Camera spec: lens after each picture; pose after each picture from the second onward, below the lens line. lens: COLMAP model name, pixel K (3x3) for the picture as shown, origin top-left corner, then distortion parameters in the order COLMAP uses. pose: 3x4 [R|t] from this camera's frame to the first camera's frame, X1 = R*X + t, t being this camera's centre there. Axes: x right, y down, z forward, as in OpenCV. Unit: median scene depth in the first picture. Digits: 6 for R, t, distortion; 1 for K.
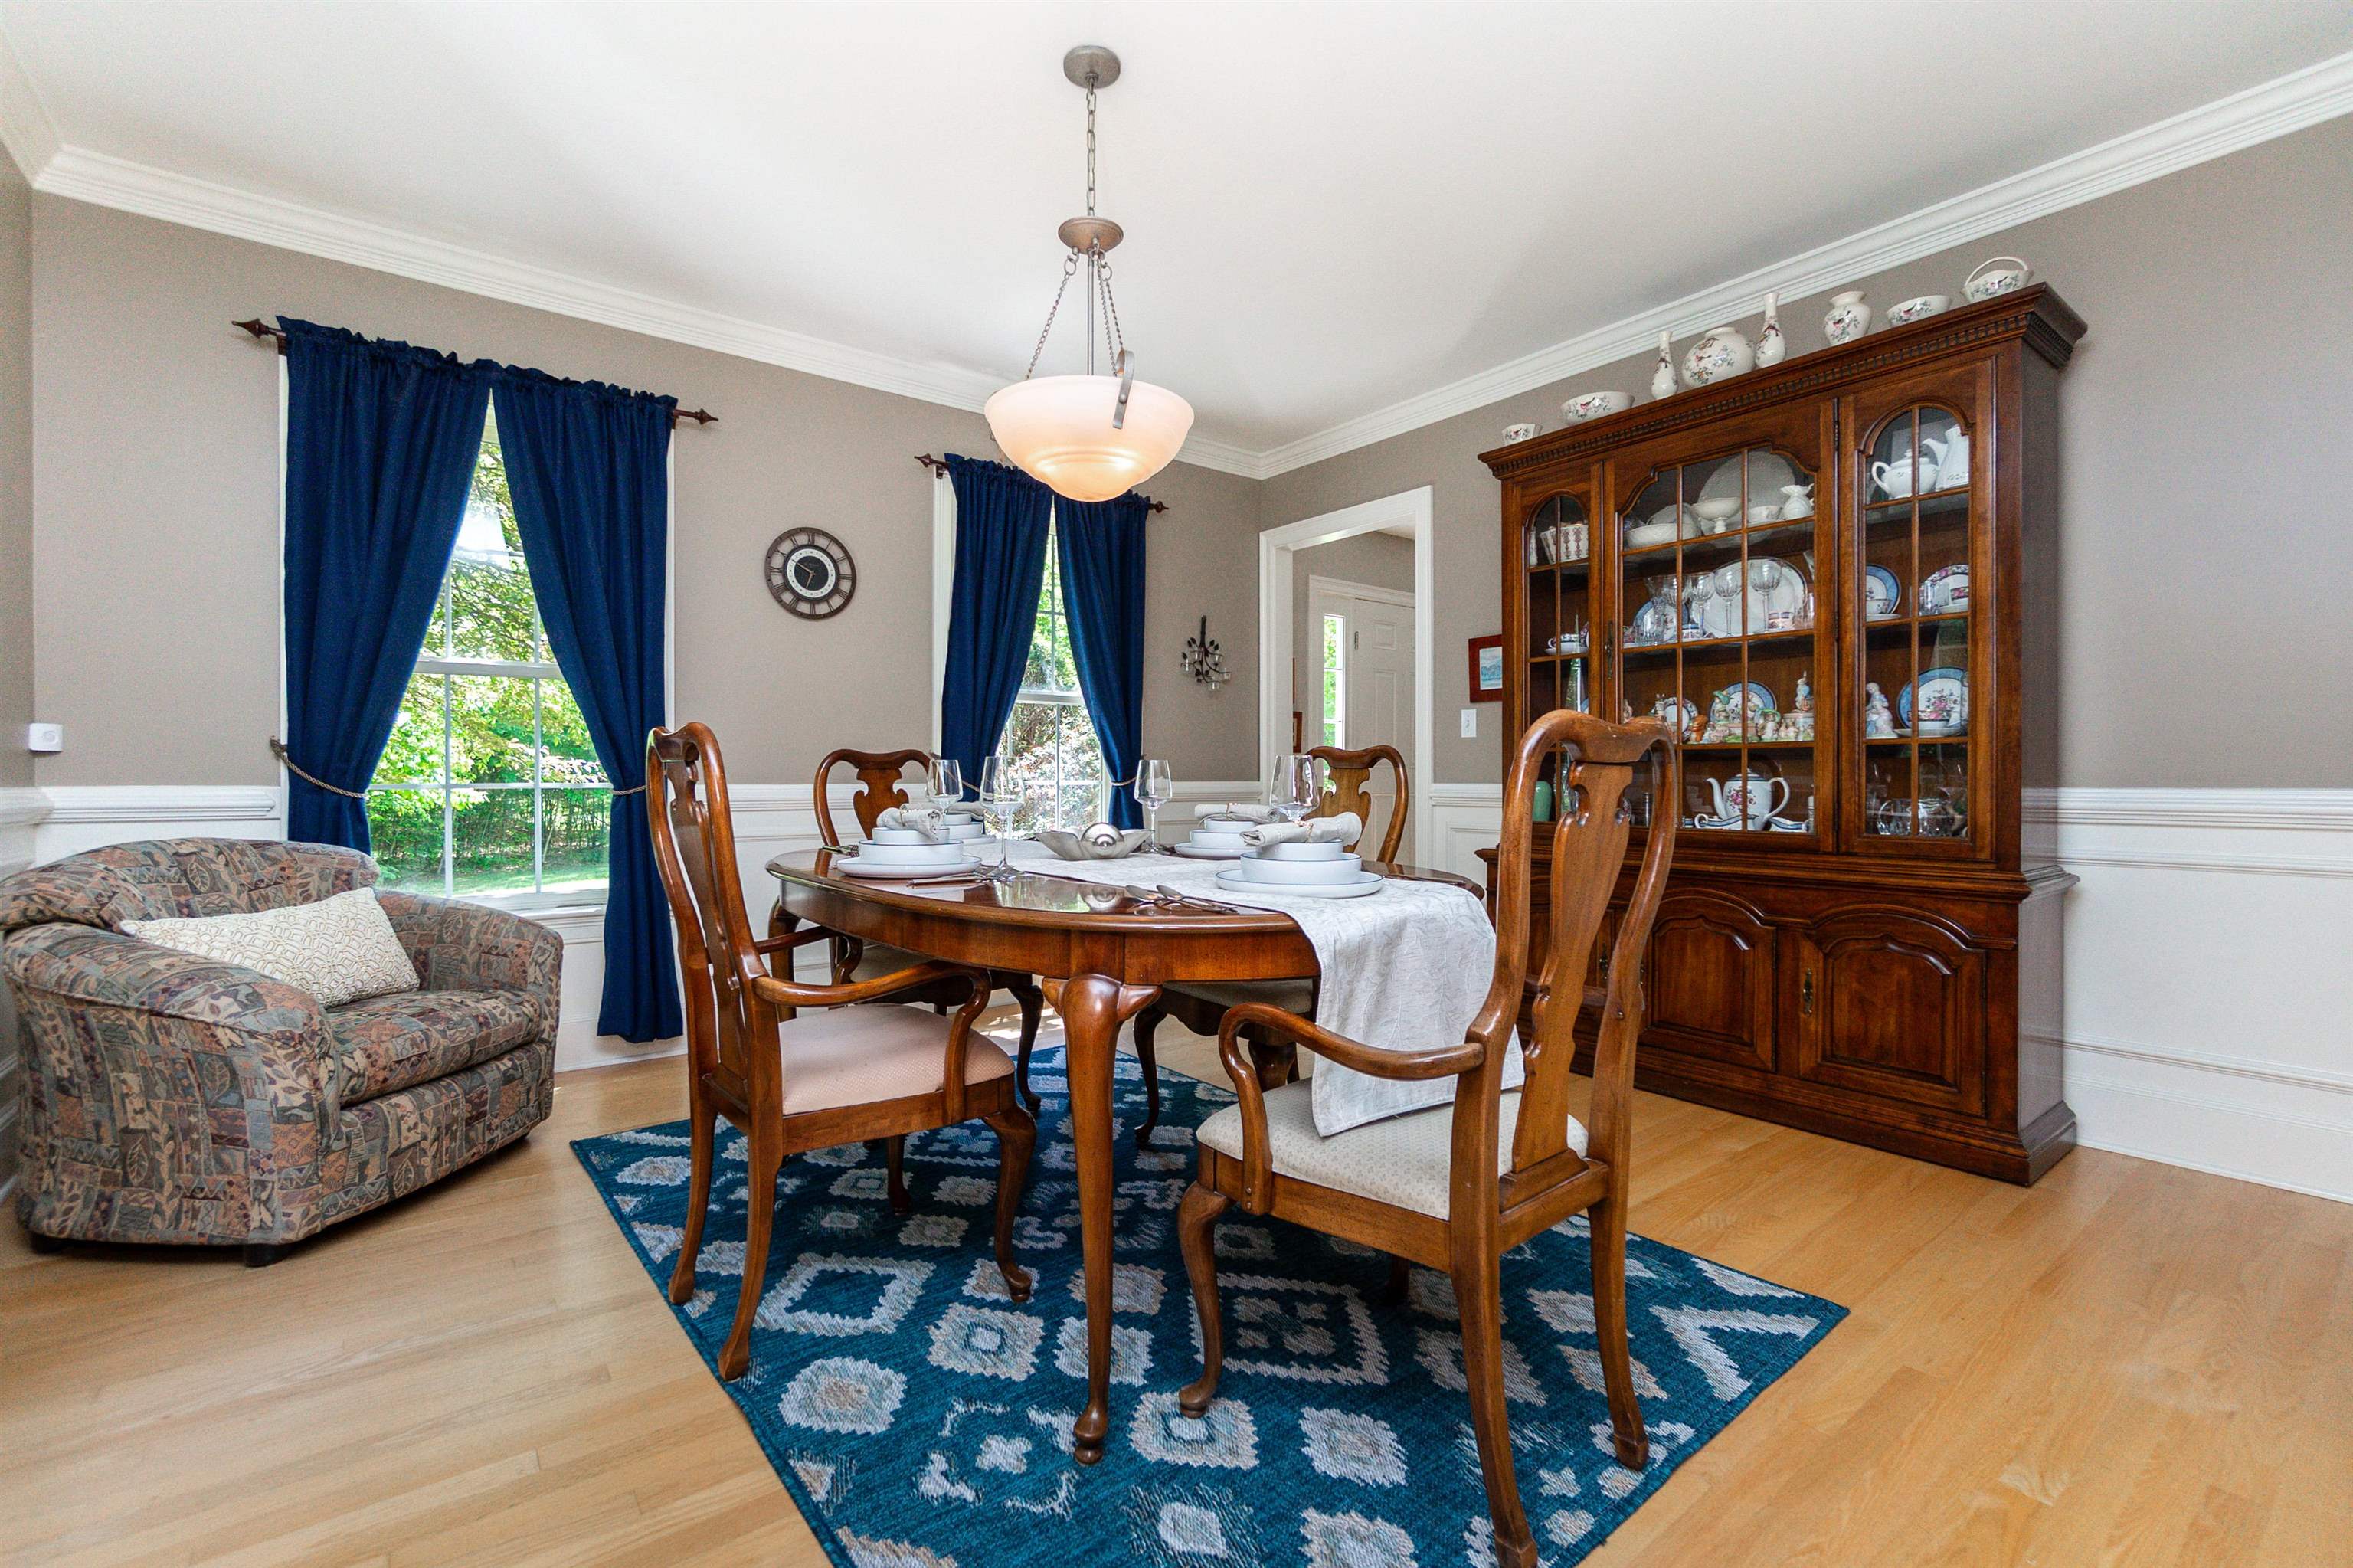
lens RADIAL K [[1019.4, 0, 1167.2], [0, 1019.4, 768.4], [0, 0, 1]] dist [-0.000412, 0.000376]
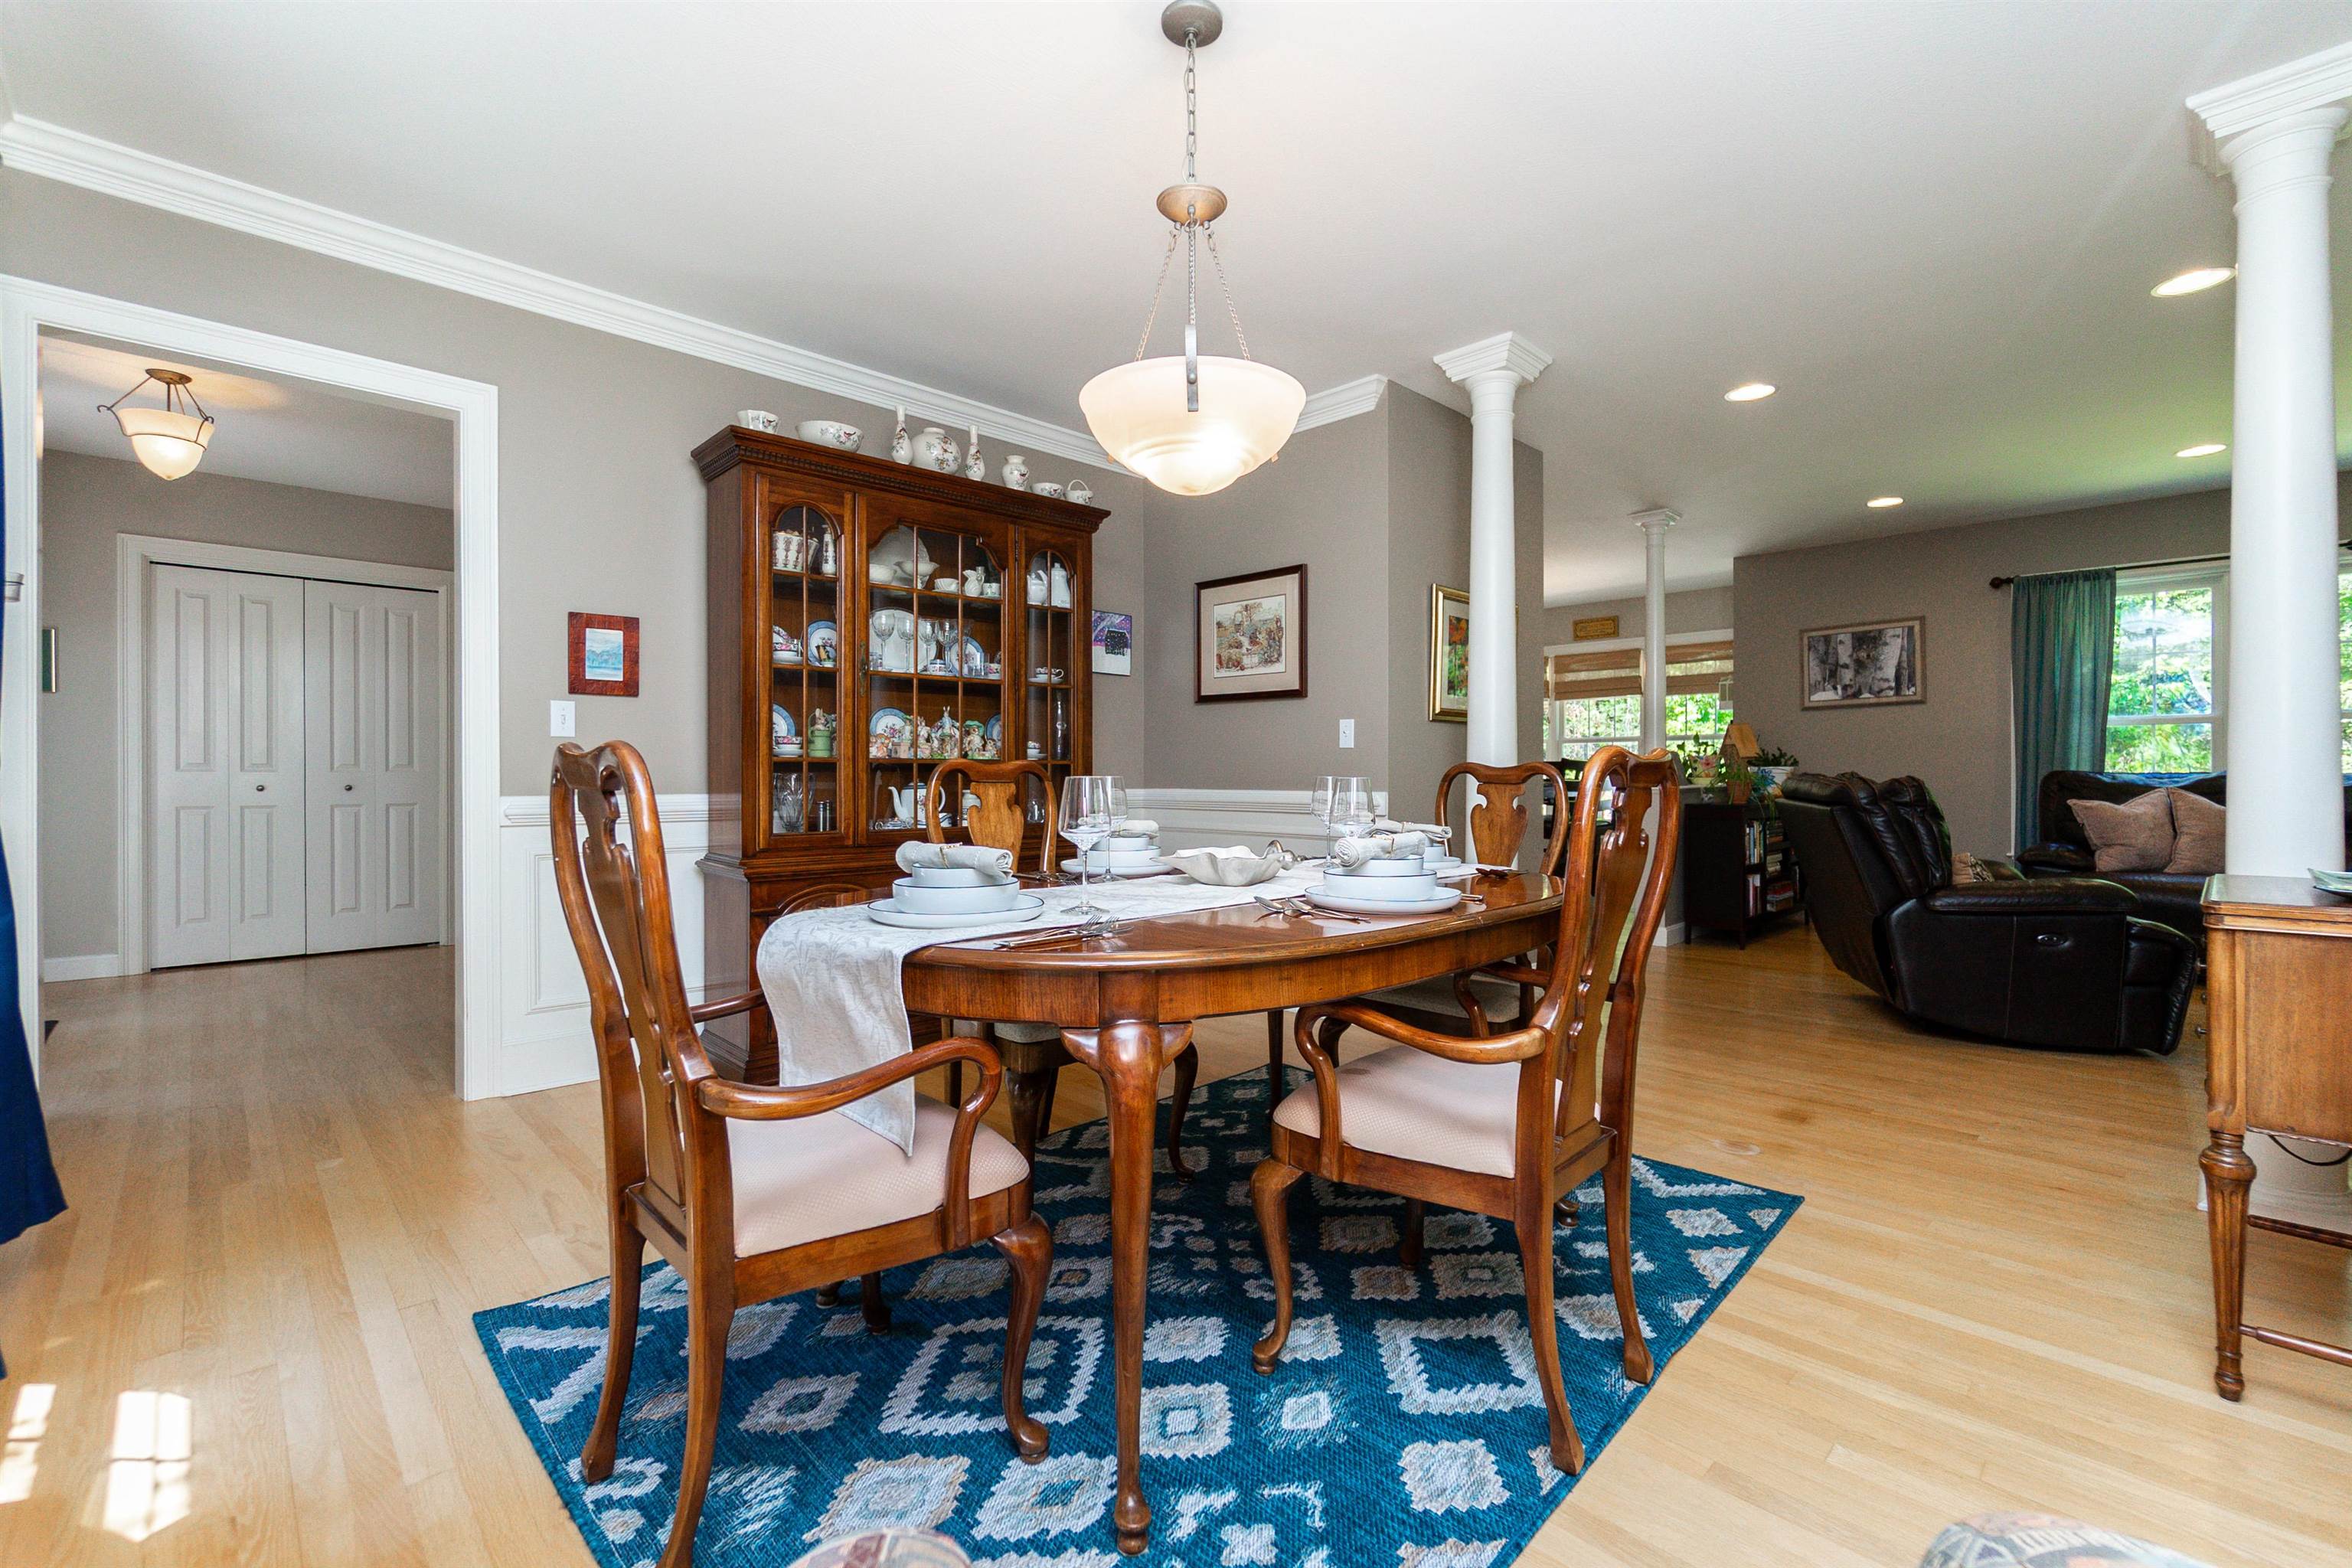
lens RADIAL K [[1018.9, 0, 1169.1], [0, 1018.9, 794.0], [0, 0, 1]] dist [-0.000412, 0.000376]
pose [[-0.120804, -0.026312, 0.992328, -0.893910], [-0.017129, 0.999555, 0.024419, -0.020625], [-0.992529, -0.014047, -0.121201, 1.032660]]
